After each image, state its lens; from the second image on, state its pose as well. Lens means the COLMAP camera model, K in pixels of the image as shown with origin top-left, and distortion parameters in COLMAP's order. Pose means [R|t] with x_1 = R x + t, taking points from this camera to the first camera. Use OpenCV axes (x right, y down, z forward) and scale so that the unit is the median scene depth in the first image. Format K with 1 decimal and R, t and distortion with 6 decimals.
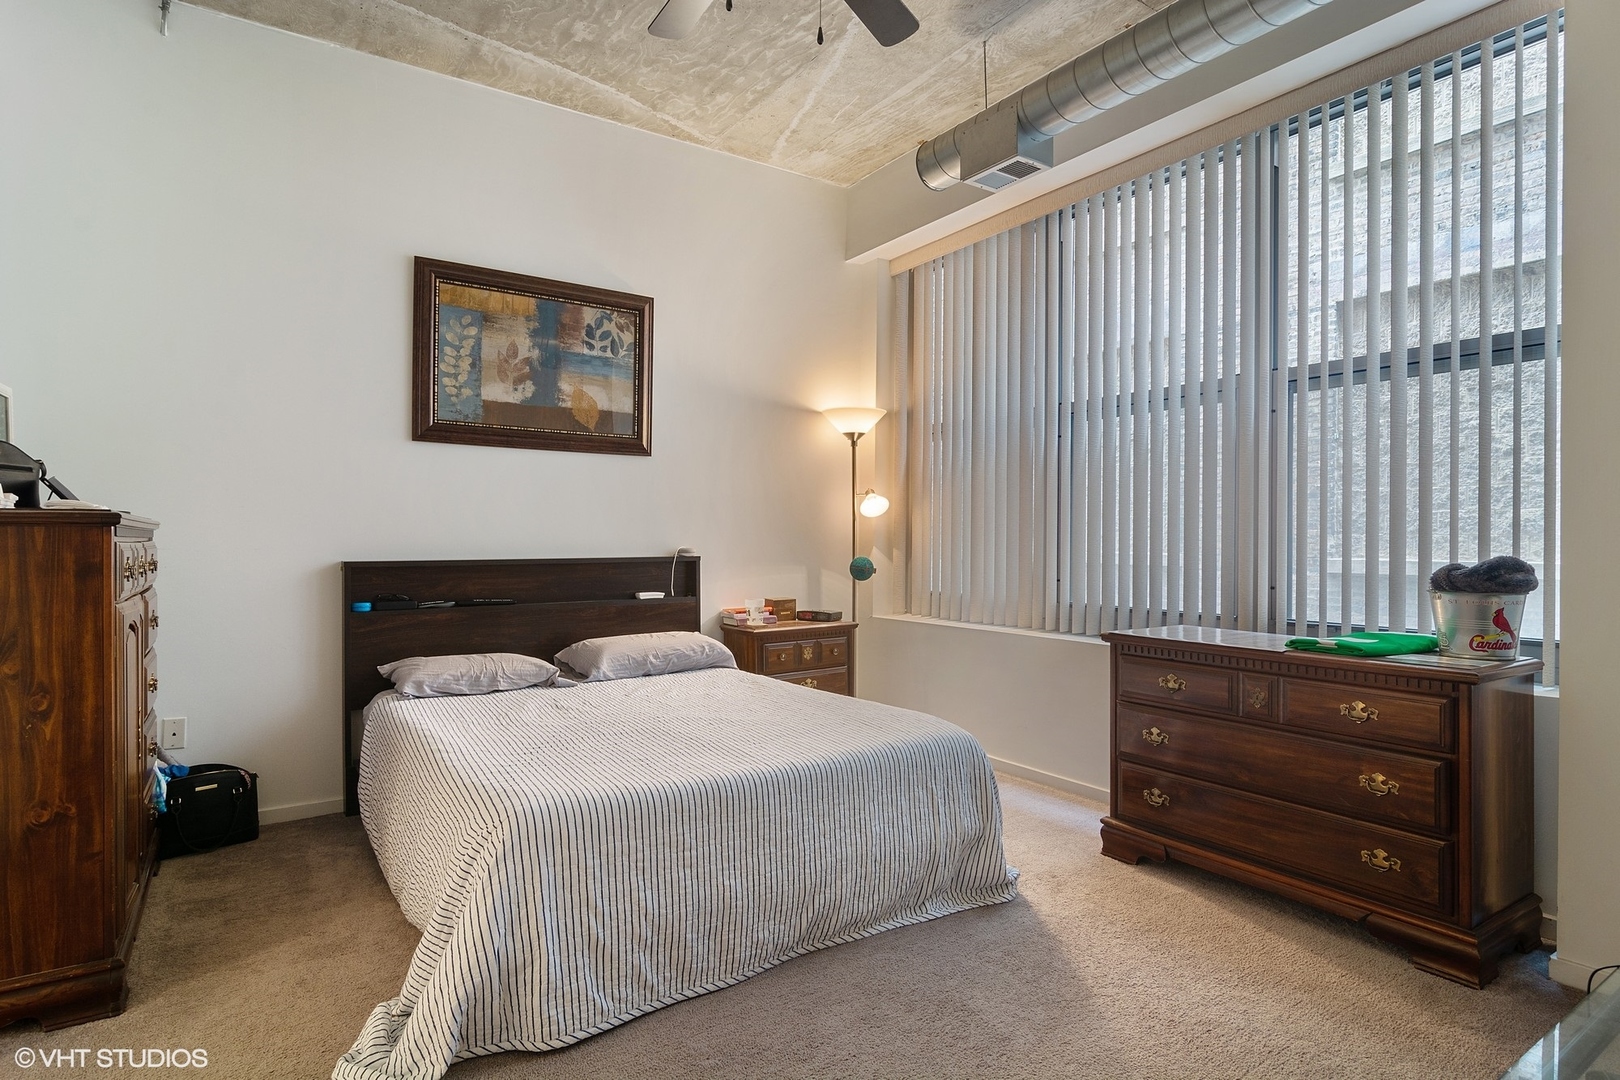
lens RADIAL K [[828.6, 0, 810.0], [0, 828.6, 540.0], [0, 0, 1]] dist [-0.000593, 0.000172]
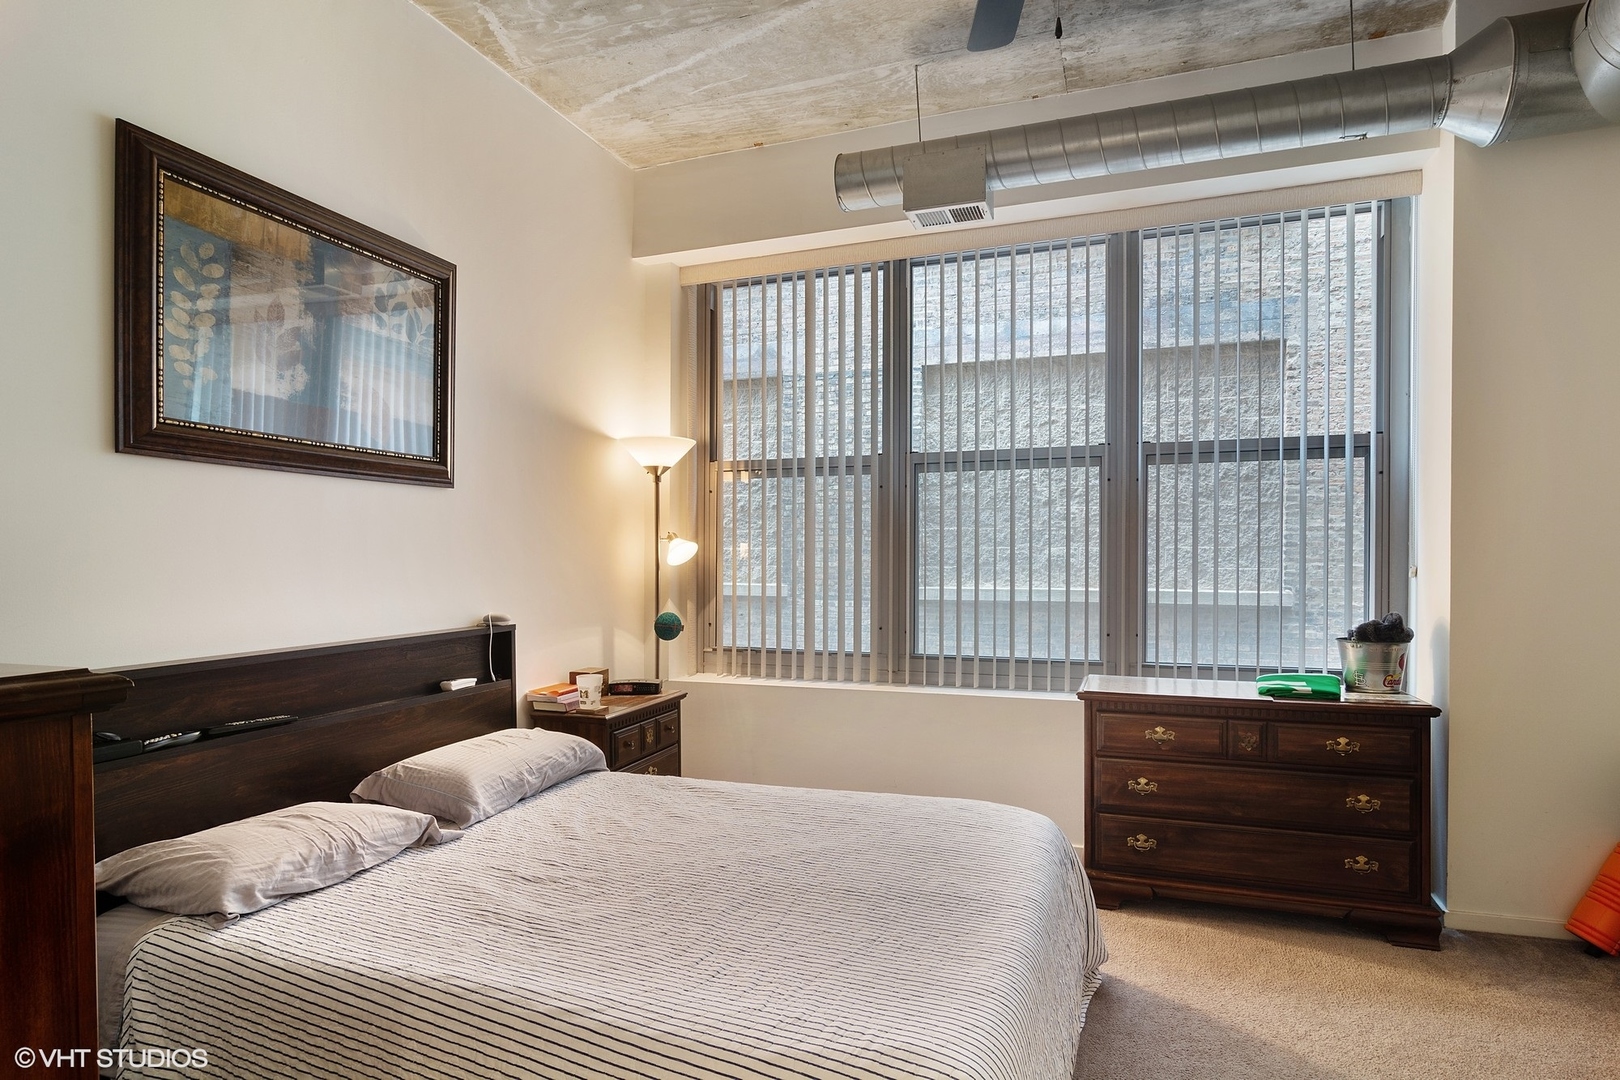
lens RADIAL K [[863.5, 0, 634.2], [0, 863.5, 557.8], [0, 0, 1]] dist [0.001767, 0.000900]
pose [[0.818819, -0.015300, 0.573847, -0.524822], [0.007542, 0.999845, 0.015896, -0.055524], [-0.574002, -0.008688, 0.818808, 0.323785]]
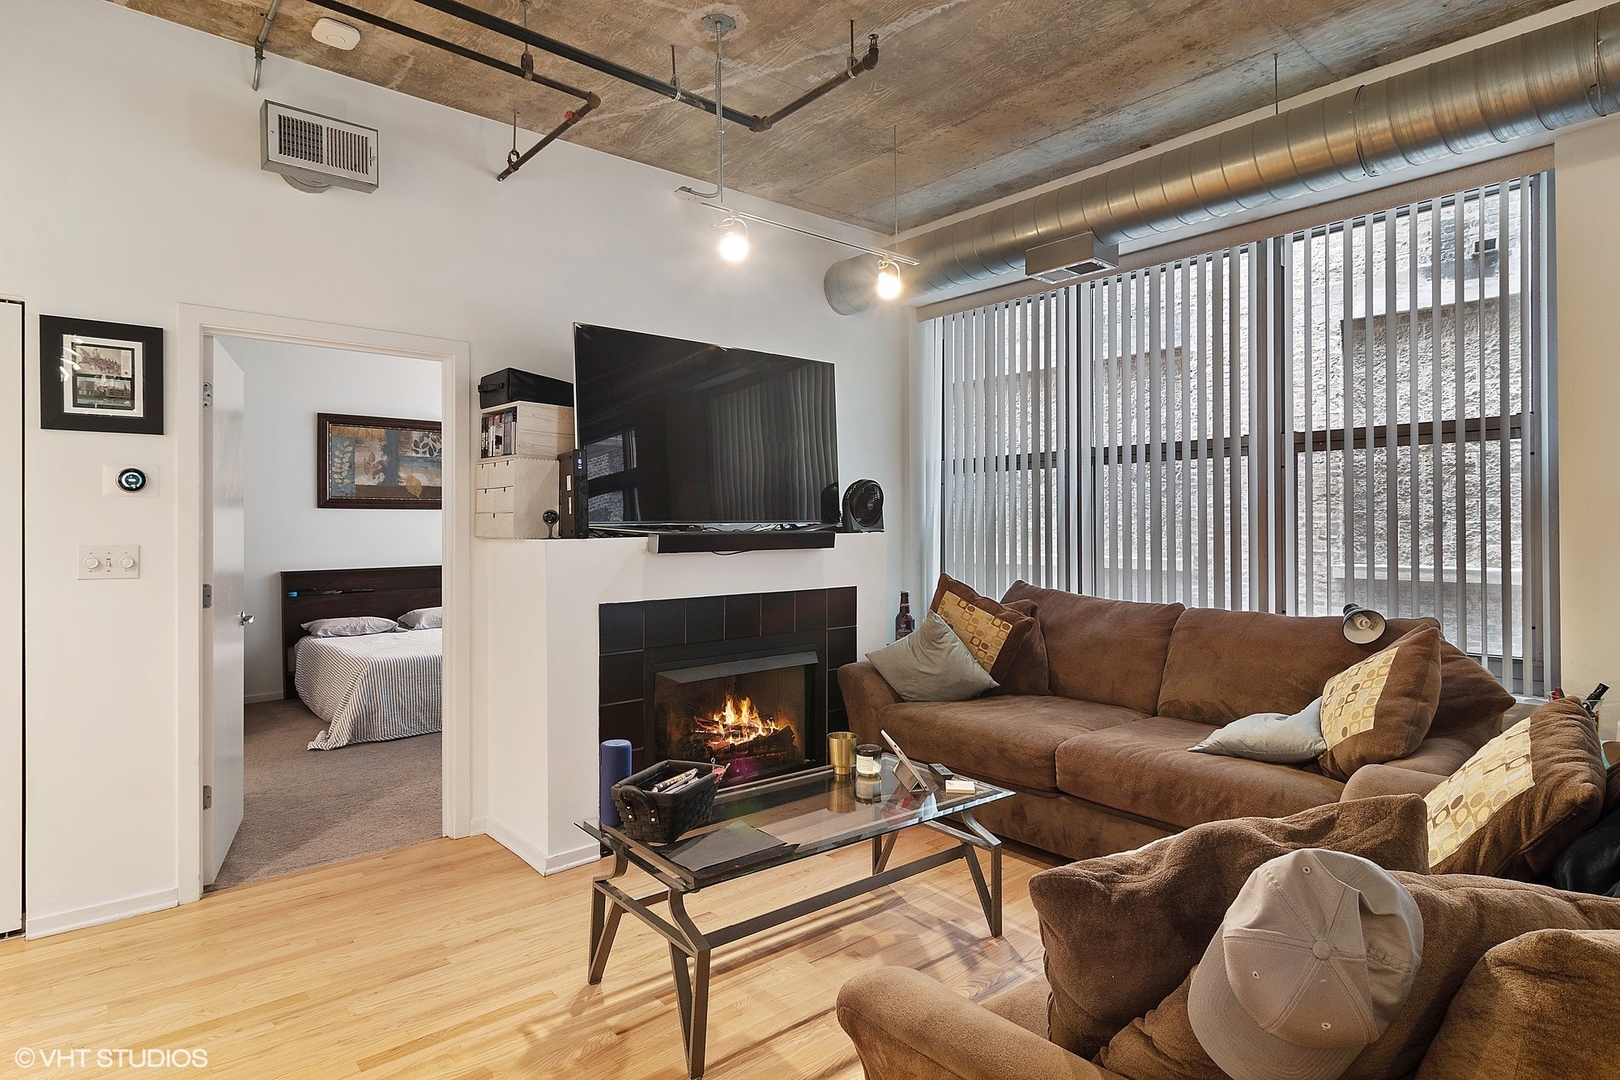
lens RADIAL K [[857.0, 0, 813.3], [0, 857.0, 528.4], [0, 0, 1]] dist [0.000427, 0.000067]
pose [[0.993016, -0.011397, 0.117424, 0.414517], [0.011254, 0.999935, 0.001883, -0.060621], [-0.117438, -0.000549, 0.993080, -1.073815]]
